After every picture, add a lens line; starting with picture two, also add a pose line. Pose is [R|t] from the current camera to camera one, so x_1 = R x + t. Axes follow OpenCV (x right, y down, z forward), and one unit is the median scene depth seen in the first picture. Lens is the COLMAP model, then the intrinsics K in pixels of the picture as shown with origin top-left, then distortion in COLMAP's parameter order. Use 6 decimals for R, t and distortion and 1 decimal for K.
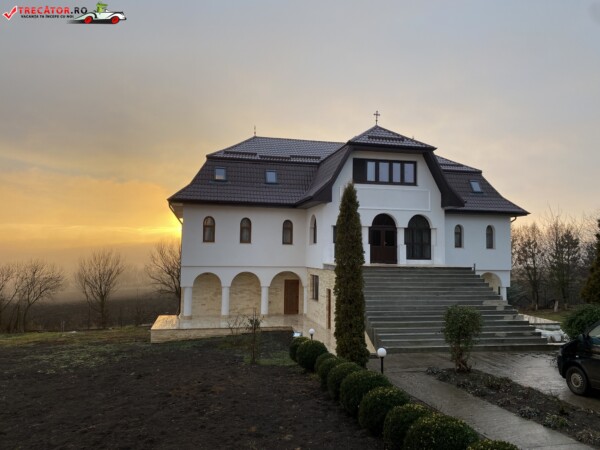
lens RADIAL K [[451.1, 0, 300.8], [0, 451.1, 220.5], [0, 0, 1]] dist [0.029628, -0.024564]
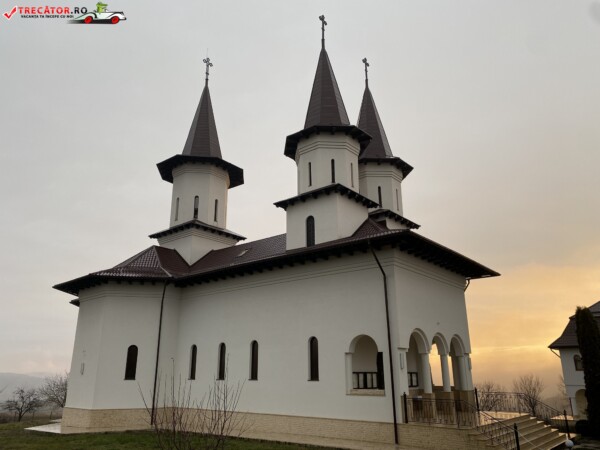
lens RADIAL K [[451.1, 0, 297.7], [0, 451.1, 225.4], [0, 0, 1]] dist [0.029628, -0.024564]
pose [[0.620573, -0.254069, -0.741848, 0.562957], [0.064267, 0.959352, -0.274799, -0.075426], [0.781510, 0.122856, 0.611676, -0.981347]]
